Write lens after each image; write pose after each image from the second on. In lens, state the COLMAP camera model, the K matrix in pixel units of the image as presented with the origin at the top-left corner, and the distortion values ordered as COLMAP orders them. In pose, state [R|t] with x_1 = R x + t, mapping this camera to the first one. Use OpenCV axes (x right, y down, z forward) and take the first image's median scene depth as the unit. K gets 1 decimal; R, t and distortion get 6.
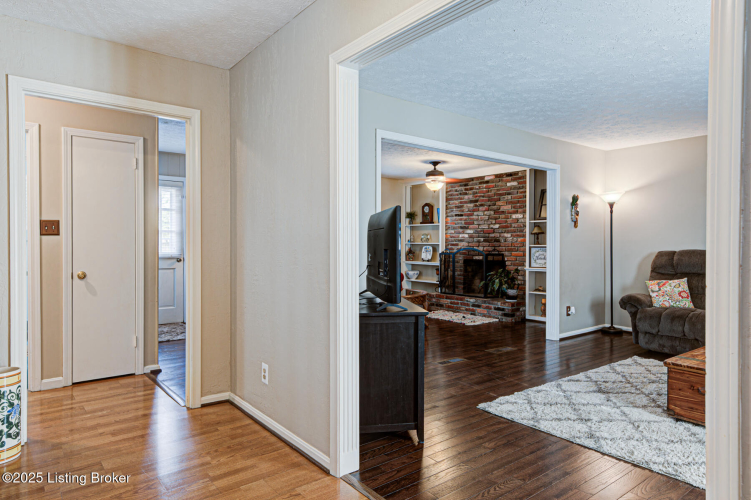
lens RADIAL K [[462.5, 0, 380.0], [0, 462.5, 249.0], [0, 0, 1]] dist [0.020497, 0.001127]
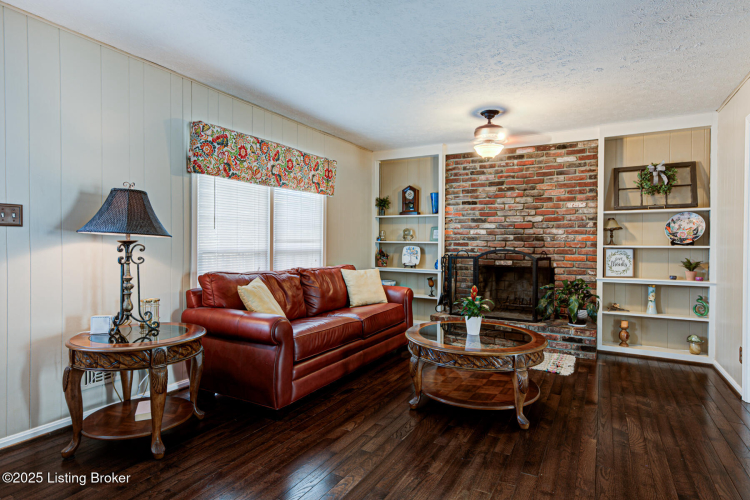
lens RADIAL K [[397.2, 0, 377.9], [0, 397.2, 248.5], [0, 0, 1]] dist [0.001894, 0.001263]
pose [[0.924807, -0.005265, 0.380401, -0.277978], [0.001957, 0.999957, 0.009082, -0.012399], [-0.380432, -0.007654, 0.924777, 0.701157]]
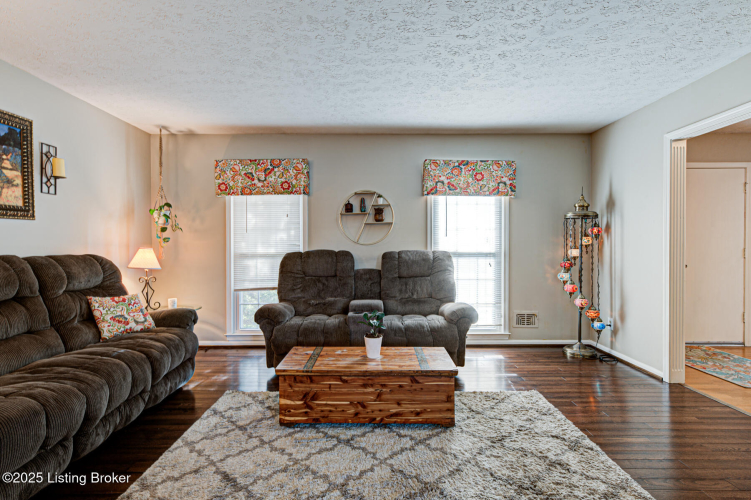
lens RADIAL K [[375.9, 0, 381.0], [0, 375.9, 246.2], [0, 0, 1]] dist [0.003521, 0.002387]
pose [[-0.784636, -0.005253, 0.619935, 0.136962], [0.003879, 0.999903, 0.013383, -0.011772], [-0.619945, 0.012906, -0.784539, 0.893979]]
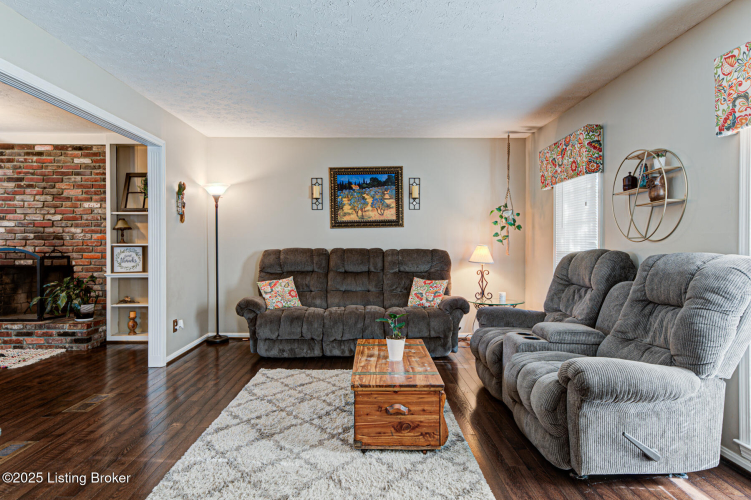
lens RADIAL K [[446.5, 0, 358.7], [0, 446.5, 246.3], [0, 0, 1]] dist [0.026919, 0.001361]
pose [[0.628433, -0.006424, 0.777837, 0.001559], [0.008230, 0.999965, 0.001609, -0.002655], [-0.777820, 0.005390, 0.628464, 0.265937]]
